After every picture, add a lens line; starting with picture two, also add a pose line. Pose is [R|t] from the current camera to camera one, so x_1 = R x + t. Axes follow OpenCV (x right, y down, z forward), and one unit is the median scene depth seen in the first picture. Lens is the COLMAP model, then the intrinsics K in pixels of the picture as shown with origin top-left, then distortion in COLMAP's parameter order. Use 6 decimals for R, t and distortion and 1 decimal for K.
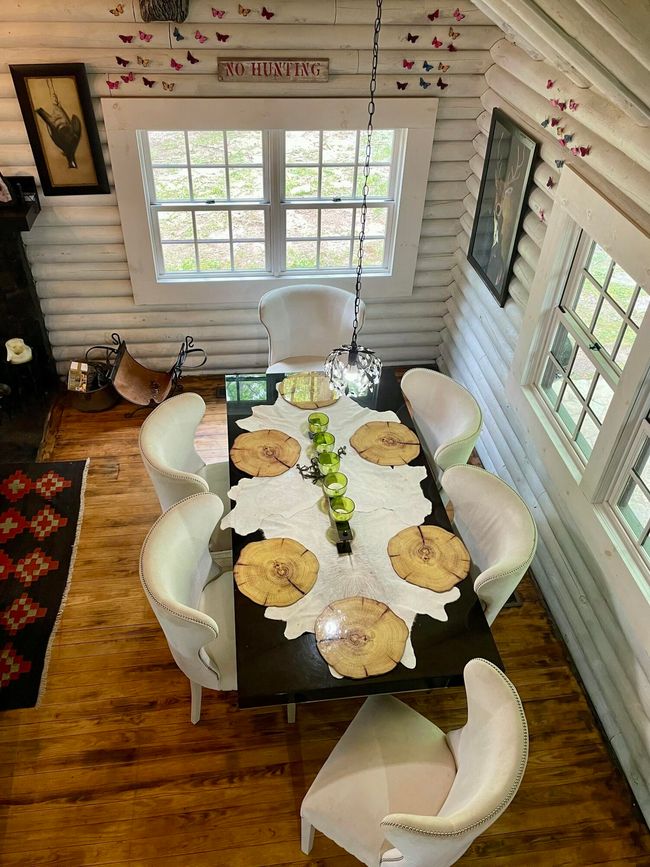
lens RADIAL K [[684.2, 0, 310.0], [0, 684.2, 406.1], [0, 0, 1]] dist [0.029510, -0.018429]
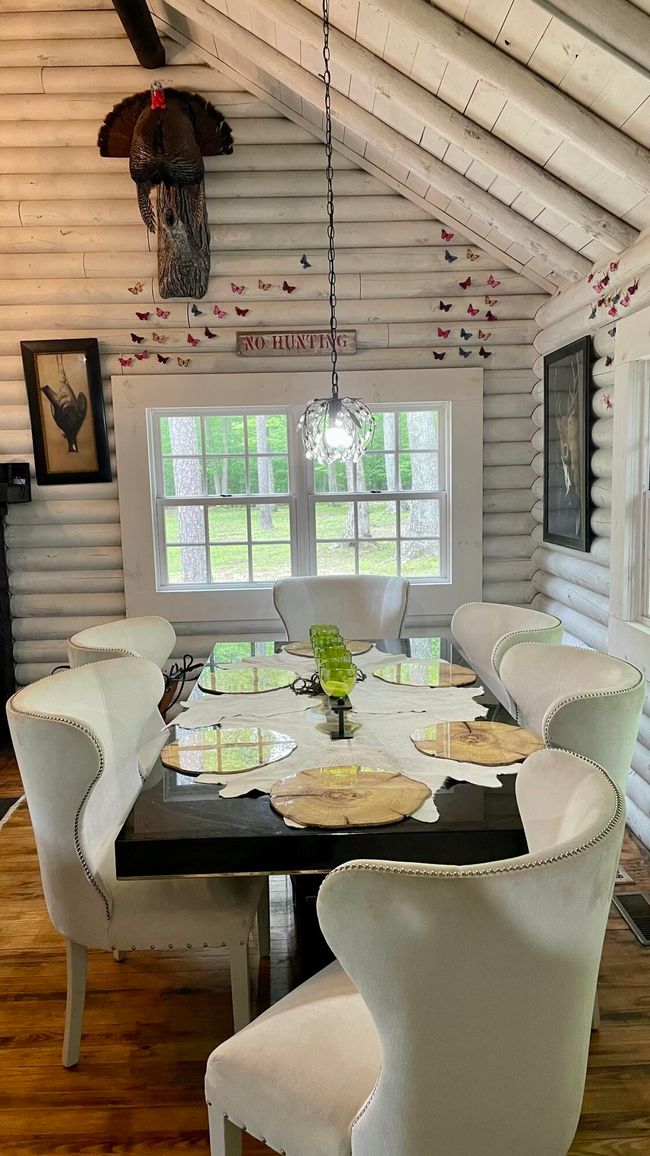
lens RADIAL K [[842.1, 0, 321.6], [0, 842.1, 582.1], [0, 0, 1]] dist [0.043352, -0.057845]
pose [[0.993494, -0.035882, -0.108084, 0.092351], [-0.025145, 0.856533, -0.515480, 0.373201], [0.111074, 0.514844, 0.850058, 0.201532]]
